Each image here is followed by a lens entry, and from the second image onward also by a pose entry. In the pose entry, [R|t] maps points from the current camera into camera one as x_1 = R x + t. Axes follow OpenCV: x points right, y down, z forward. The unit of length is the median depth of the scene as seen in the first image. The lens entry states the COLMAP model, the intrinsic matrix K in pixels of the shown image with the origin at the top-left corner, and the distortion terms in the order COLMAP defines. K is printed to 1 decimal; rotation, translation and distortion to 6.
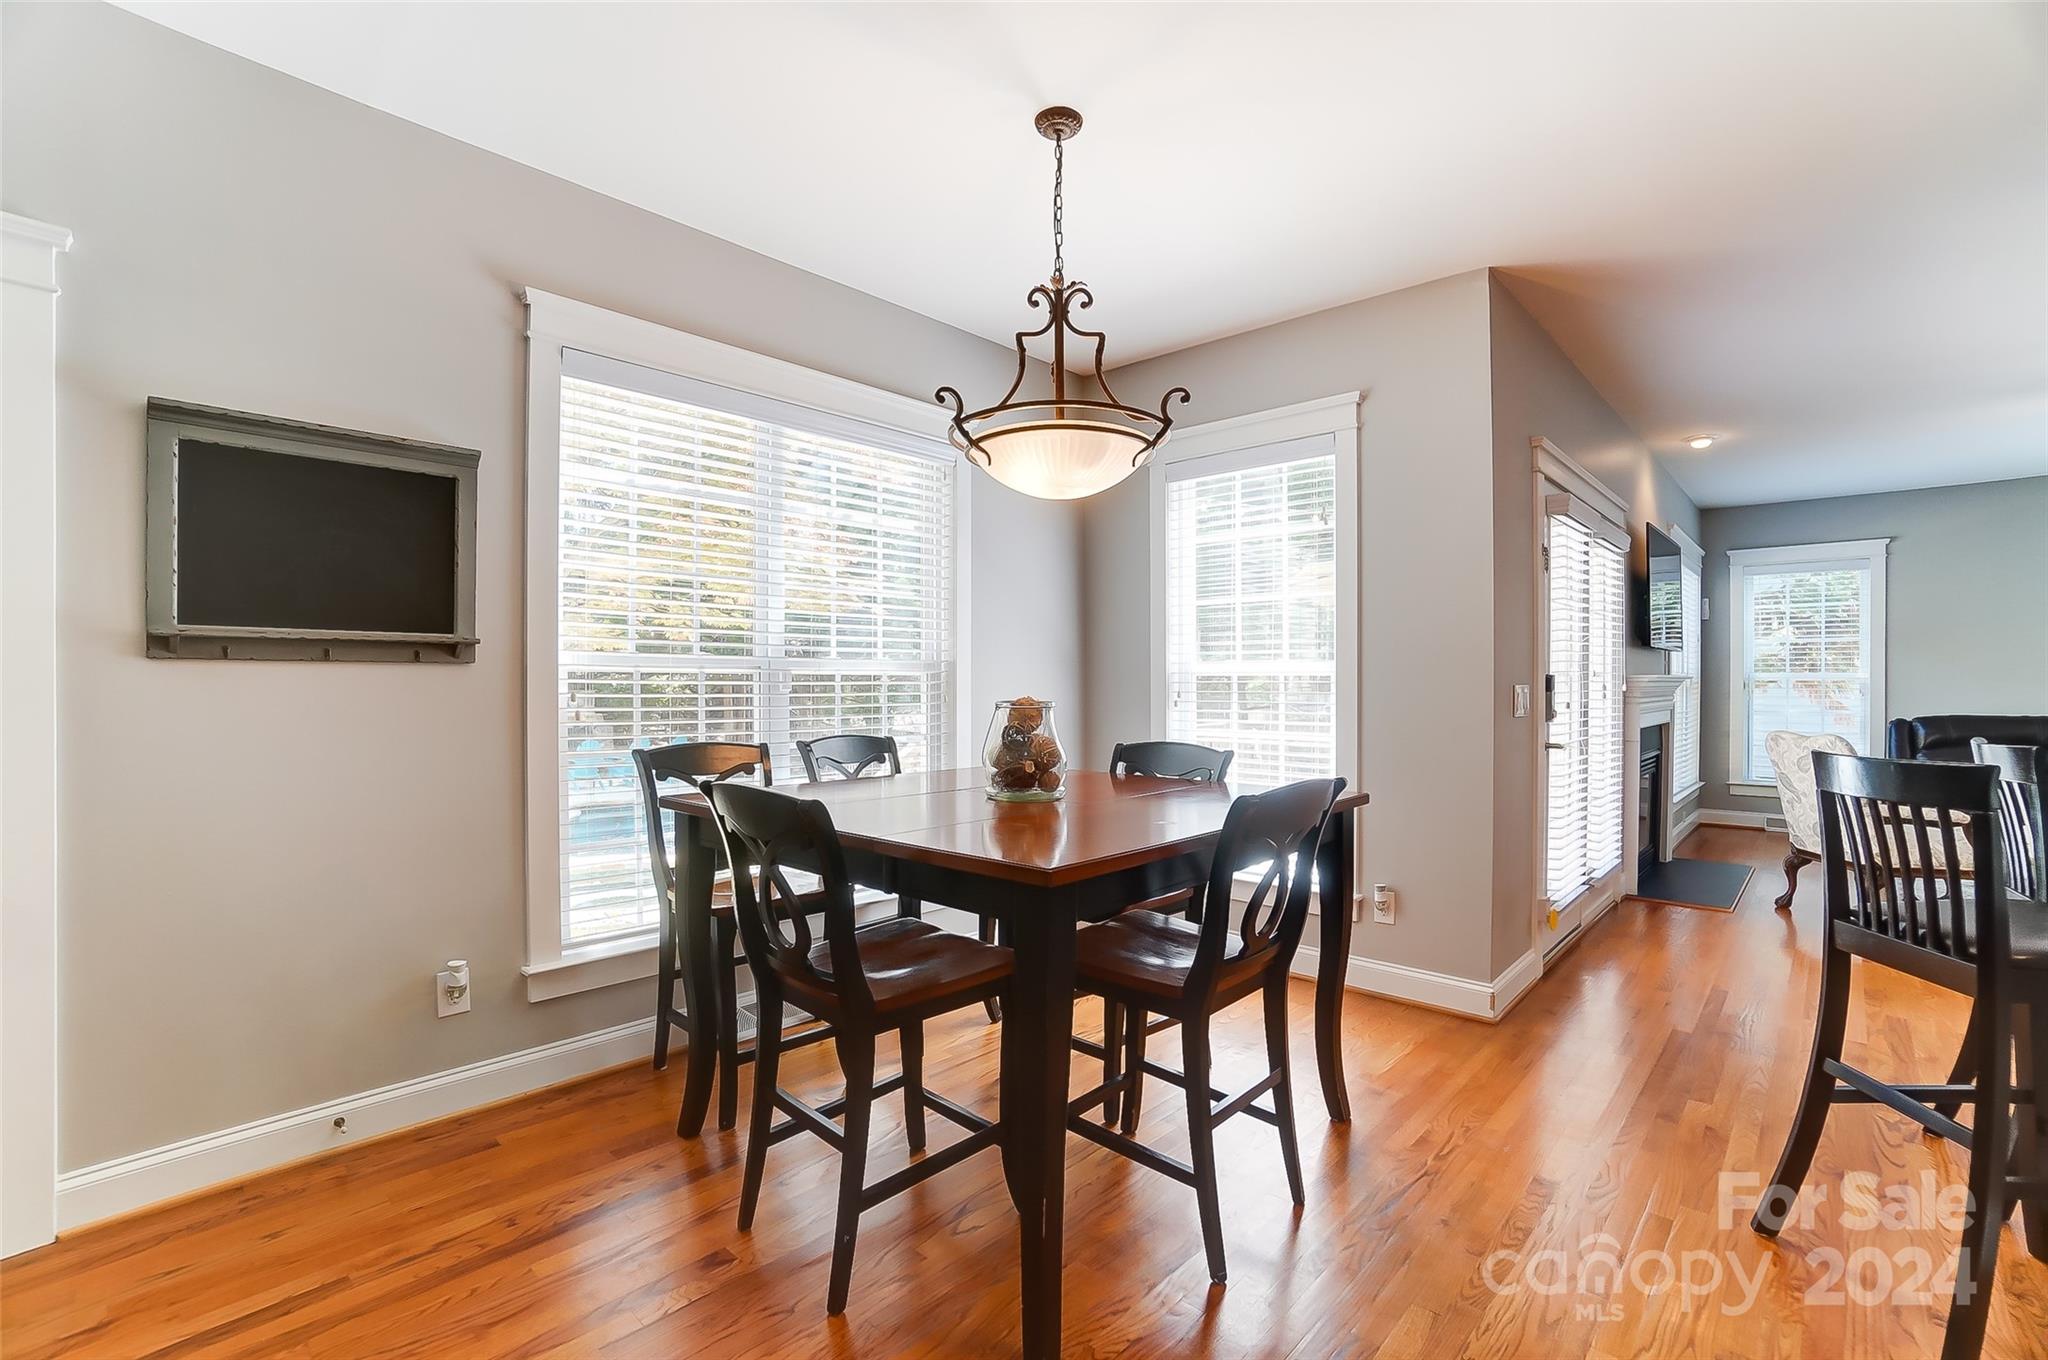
lens RADIAL K [[911.9, 0, 1021.9], [0, 911.9, 673.1], [0, 0, 1]] dist [-0.049761, 0.017556]
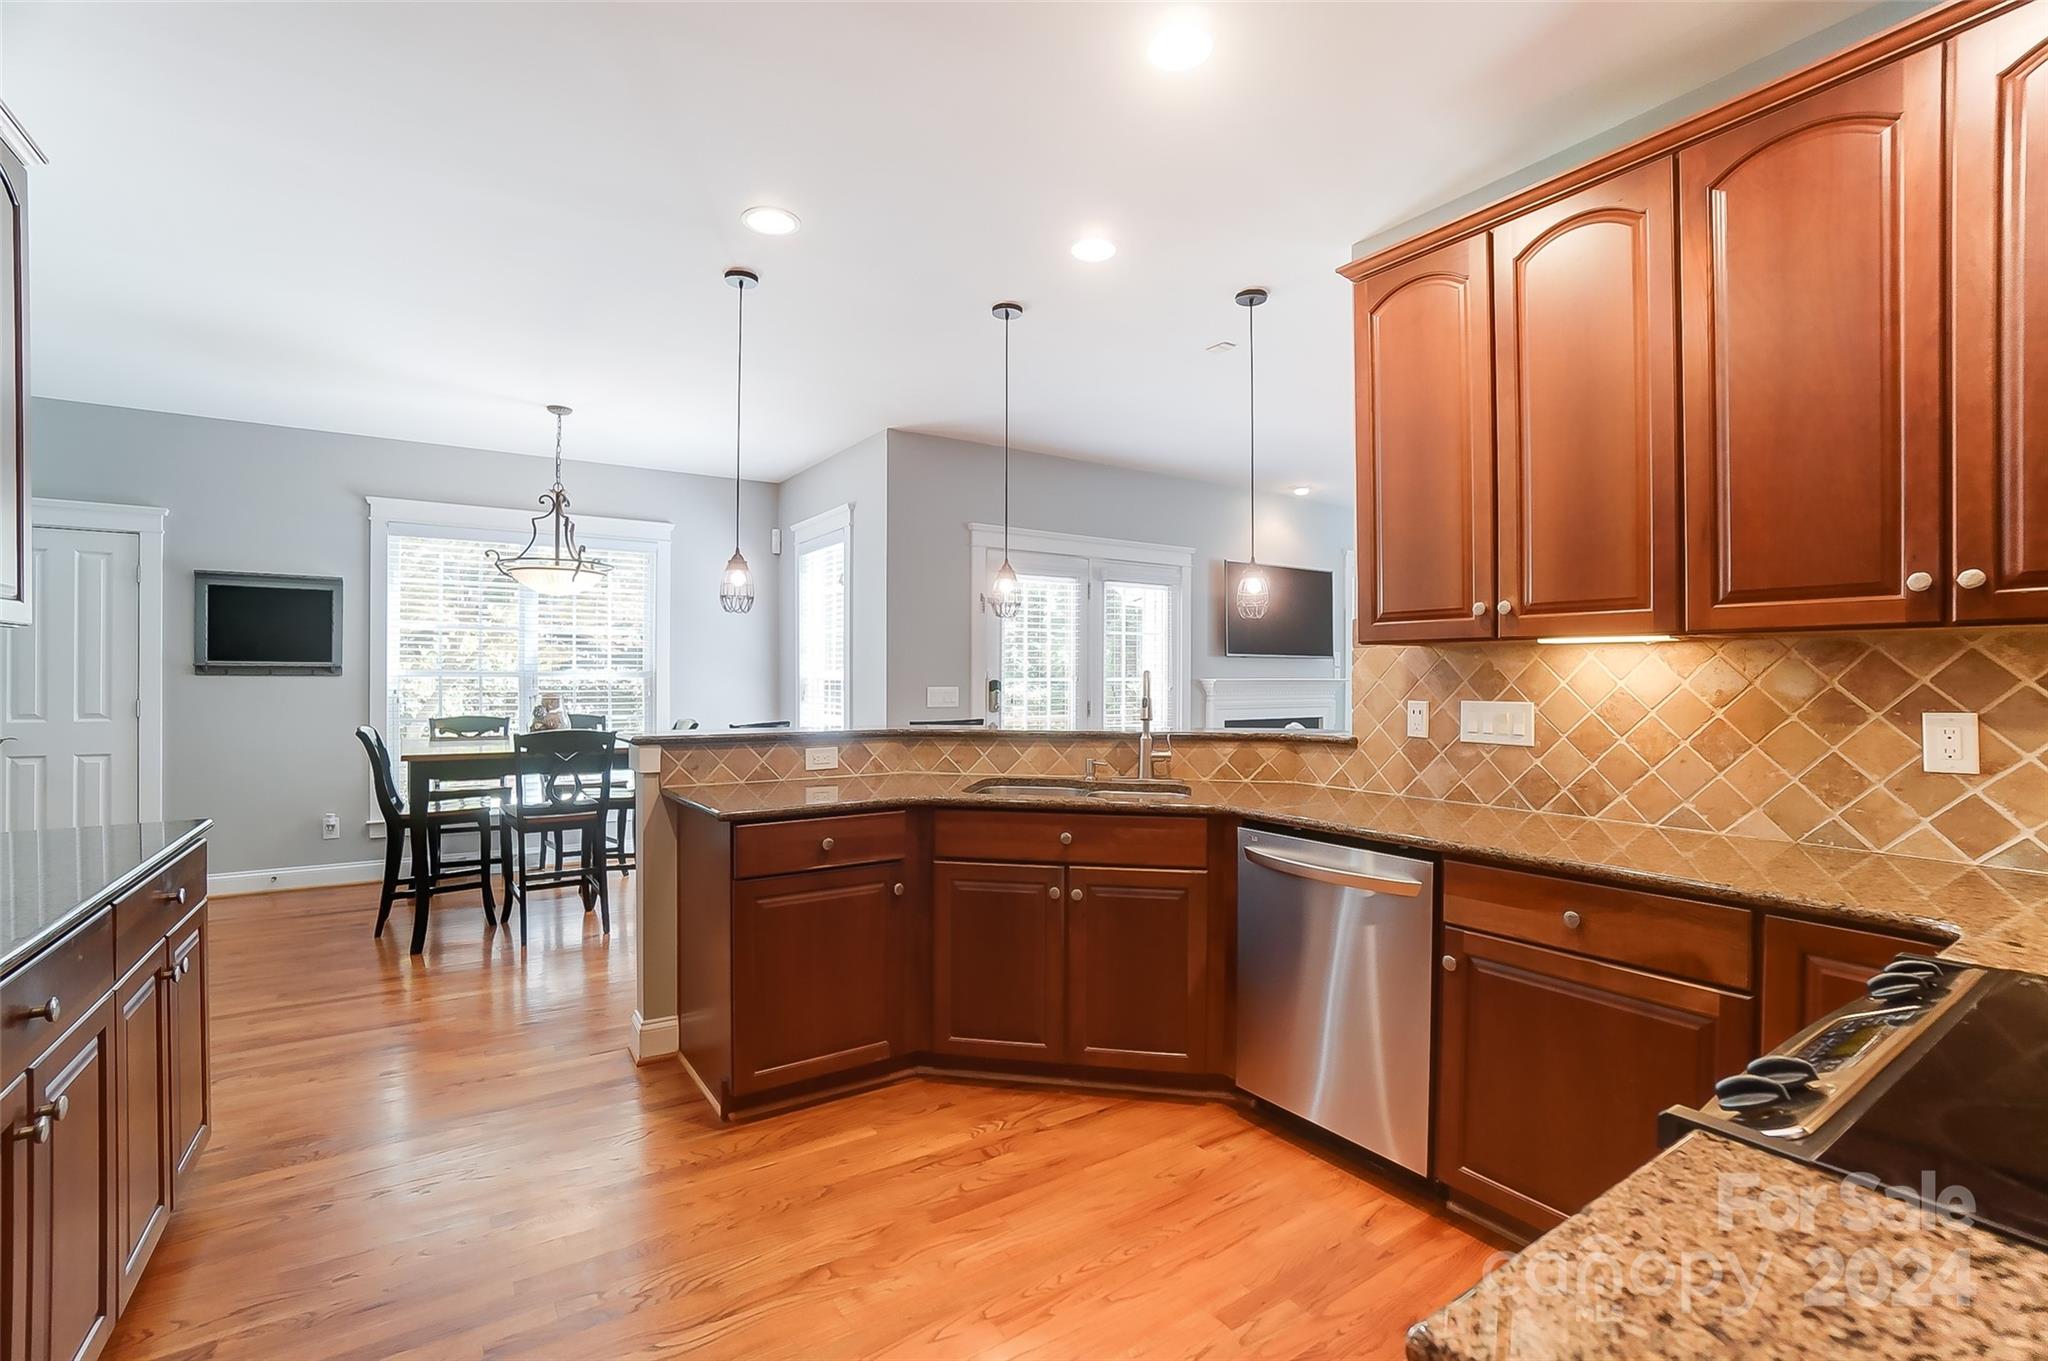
lens RADIAL K [[911.9, 0, 1021.9], [0, 911.9, 673.6], [0, 0, 1]] dist [-0.049761, 0.017556]
pose [[0.971844, -0.000361, -0.235625, 1.366878], [-0.000123, 0.999998, -0.002042, -0.011523], [0.235625, 0.002014, 0.971842, -0.641593]]
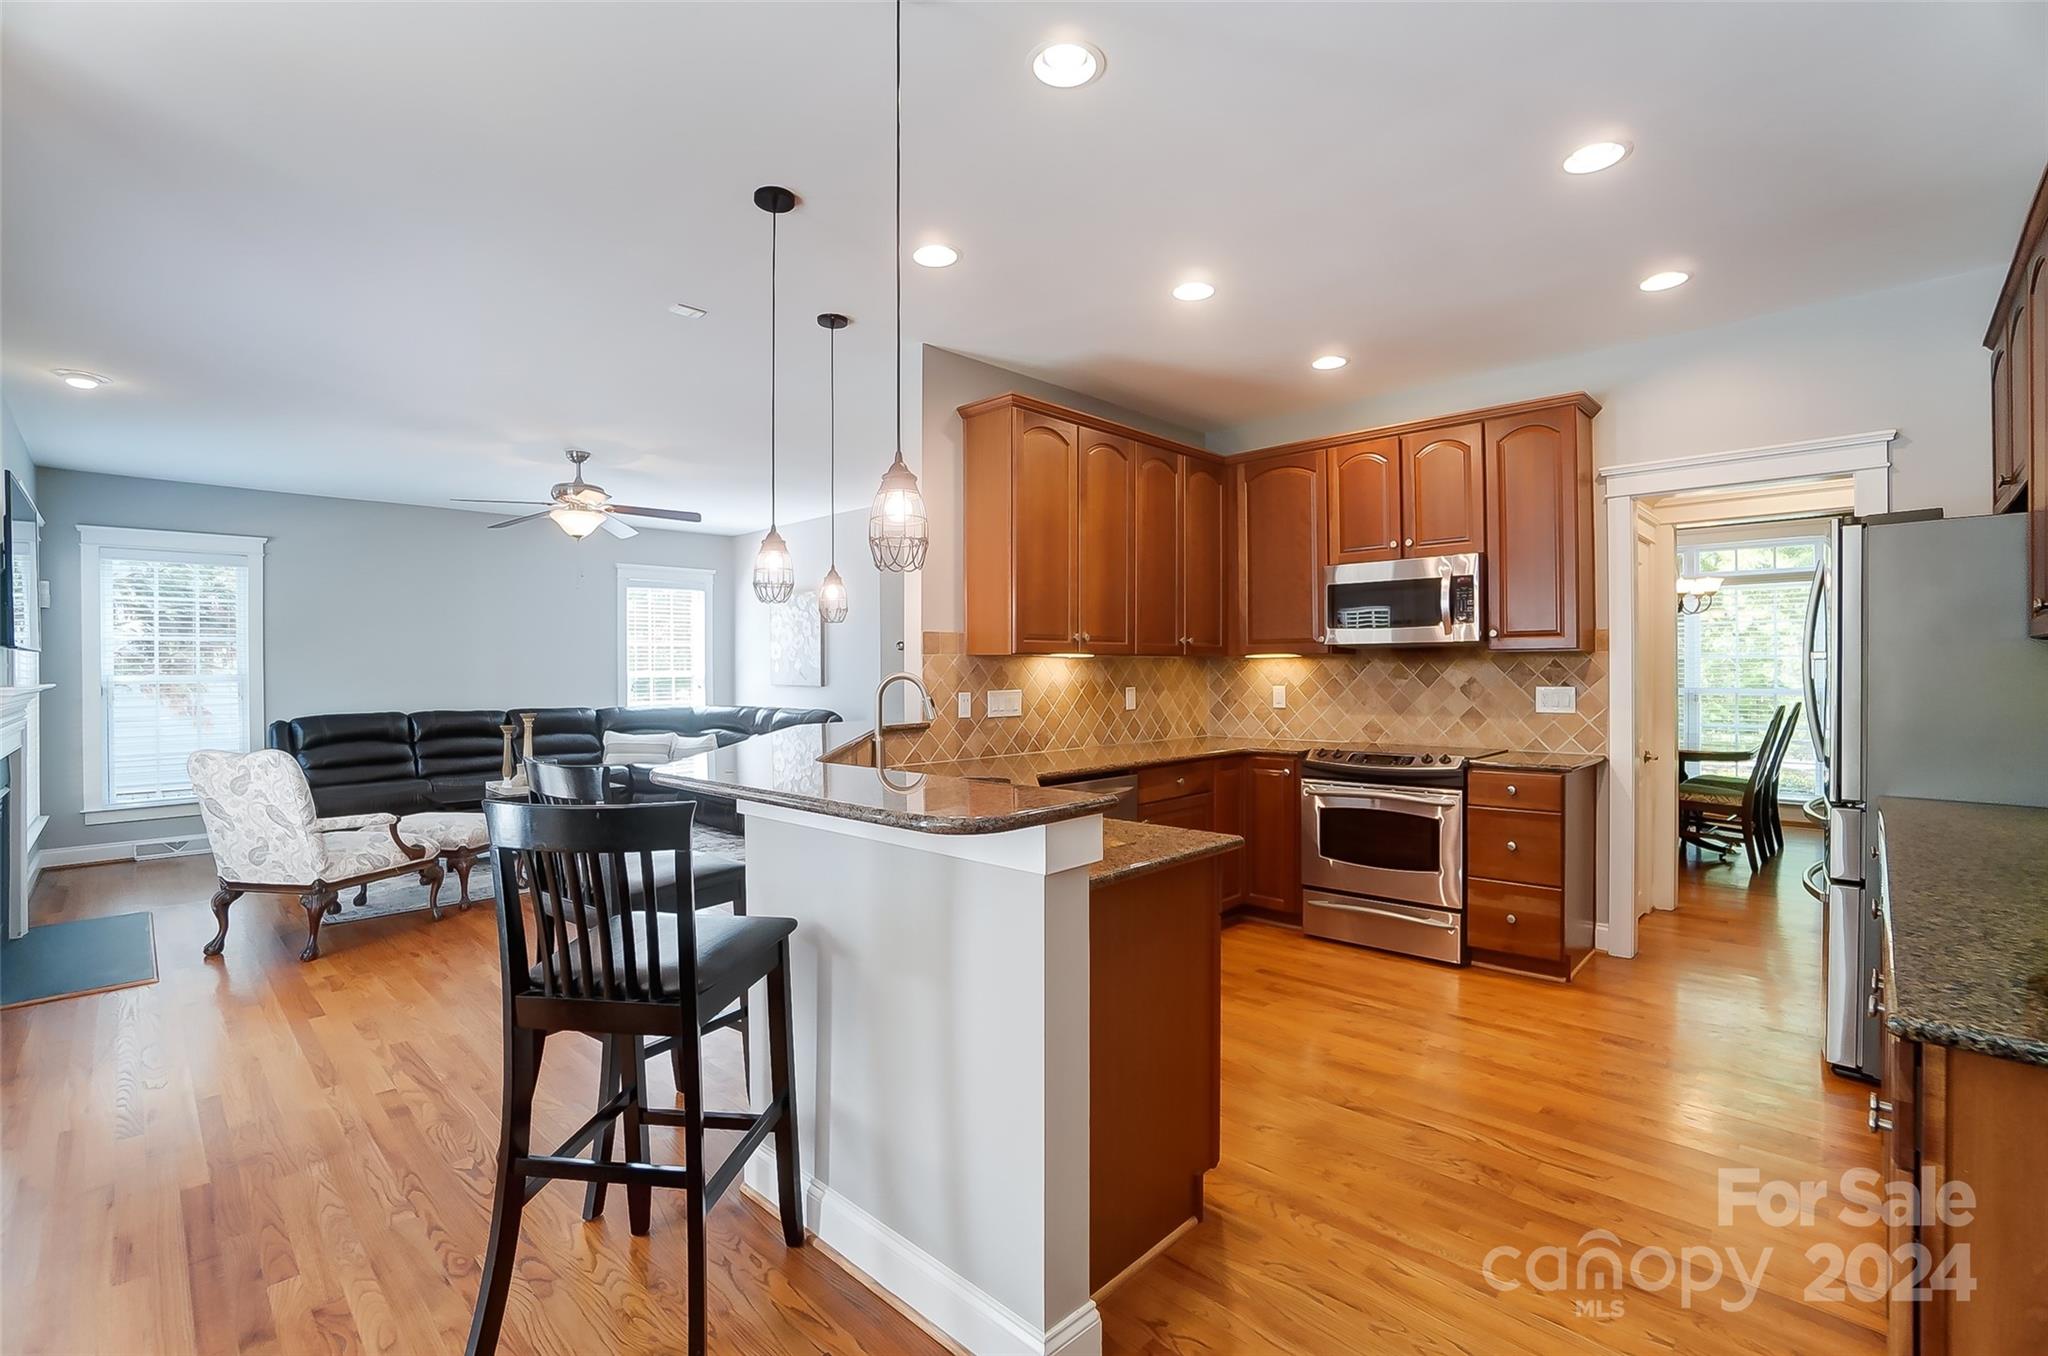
lens RADIAL K [[911.9, 0, 1021.9], [0, 911.9, 671.1], [0, 0, 1]] dist [-0.049761, 0.017556]
pose [[0.028423, -0.008184, 0.999562, 0.047529], [0.000379, 0.999966, 0.008177, -0.030479], [-0.999596, 0.000147, 0.028426, 0.341767]]
